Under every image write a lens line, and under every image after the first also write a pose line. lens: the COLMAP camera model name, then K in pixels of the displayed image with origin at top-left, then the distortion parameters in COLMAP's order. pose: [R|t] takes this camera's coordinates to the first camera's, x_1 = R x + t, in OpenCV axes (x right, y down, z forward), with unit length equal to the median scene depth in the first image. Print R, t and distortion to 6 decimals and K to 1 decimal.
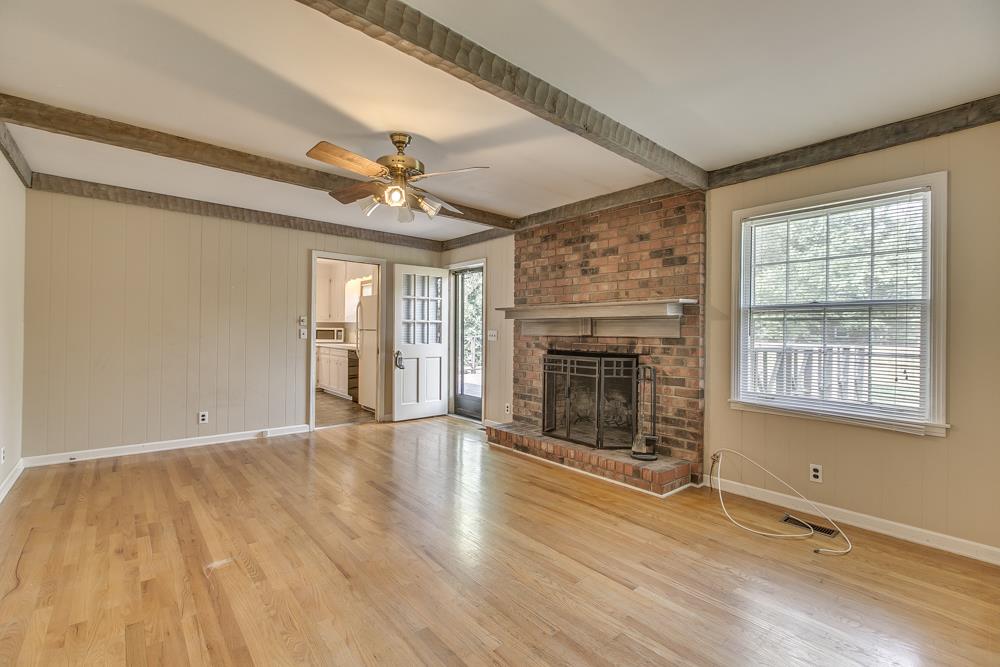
lens RADIAL K [[442.6, 0, 500.0], [0, 442.6, 333.5], [0, 0, 1]] dist [0.001113, 0.000663]
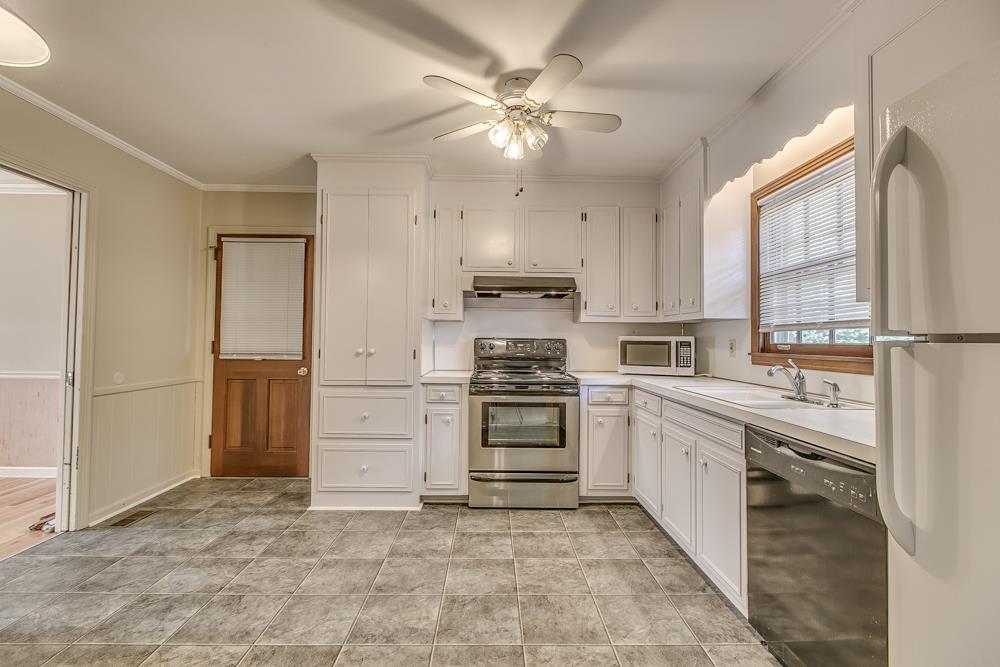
lens RADIAL K [[442.6, 0, 500.0], [0, 442.6, 333.5], [0, 0, 1]] dist [0.001113, 0.000663]
pose [[0.769184, -0.016536, -0.638814, -0.243894], [-0.002629, 0.999575, -0.029040, -0.003662], [0.639022, 0.024017, 0.768813, 0.615142]]
